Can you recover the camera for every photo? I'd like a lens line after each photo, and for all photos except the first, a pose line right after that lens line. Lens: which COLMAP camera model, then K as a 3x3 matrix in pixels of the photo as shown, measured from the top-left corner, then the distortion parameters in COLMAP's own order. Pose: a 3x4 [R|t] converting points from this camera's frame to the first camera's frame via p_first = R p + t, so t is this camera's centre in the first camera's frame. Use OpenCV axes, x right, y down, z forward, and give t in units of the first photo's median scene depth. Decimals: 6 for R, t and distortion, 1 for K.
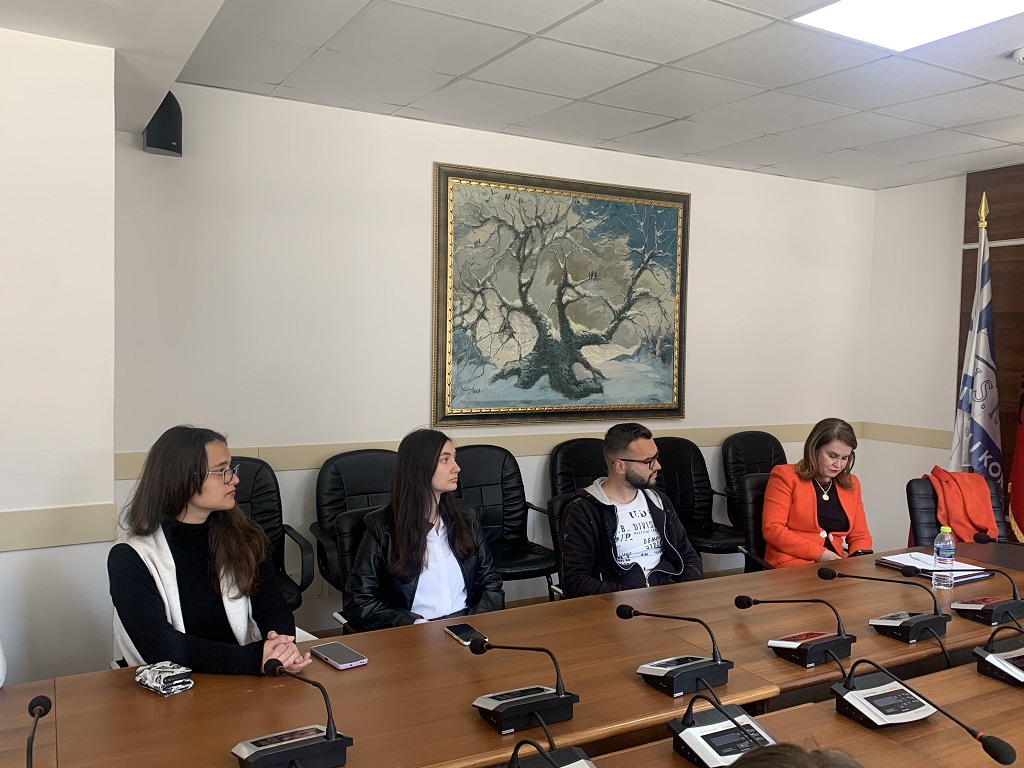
lens RADIAL K [[862.1, 0, 519.0], [0, 862.1, 391.6], [0, 0, 1]] dist [0.060139, -0.084159]
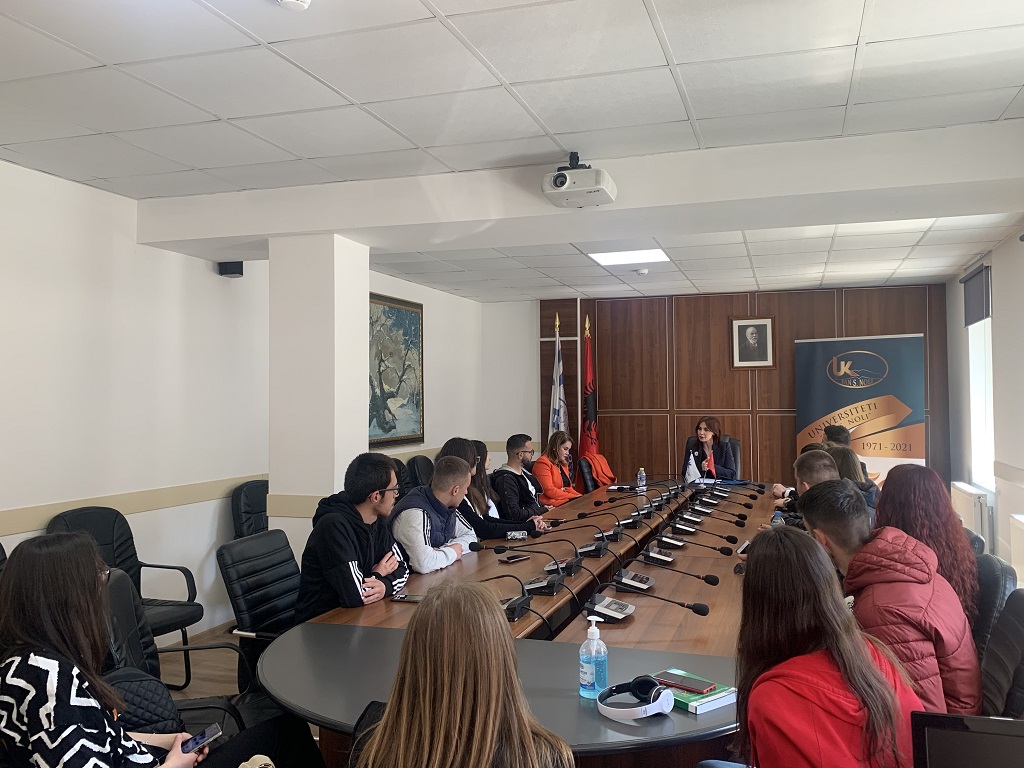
lens RADIAL K [[862.1, 0, 515.1], [0, 862.1, 379.8], [0, 0, 1]] dist [0.060139, -0.084159]
pose [[0.735672, -0.013159, 0.677210, -0.847798], [0.063954, 0.996694, -0.050107, 0.005942], [-0.674312, 0.080173, 0.734082, -0.320434]]
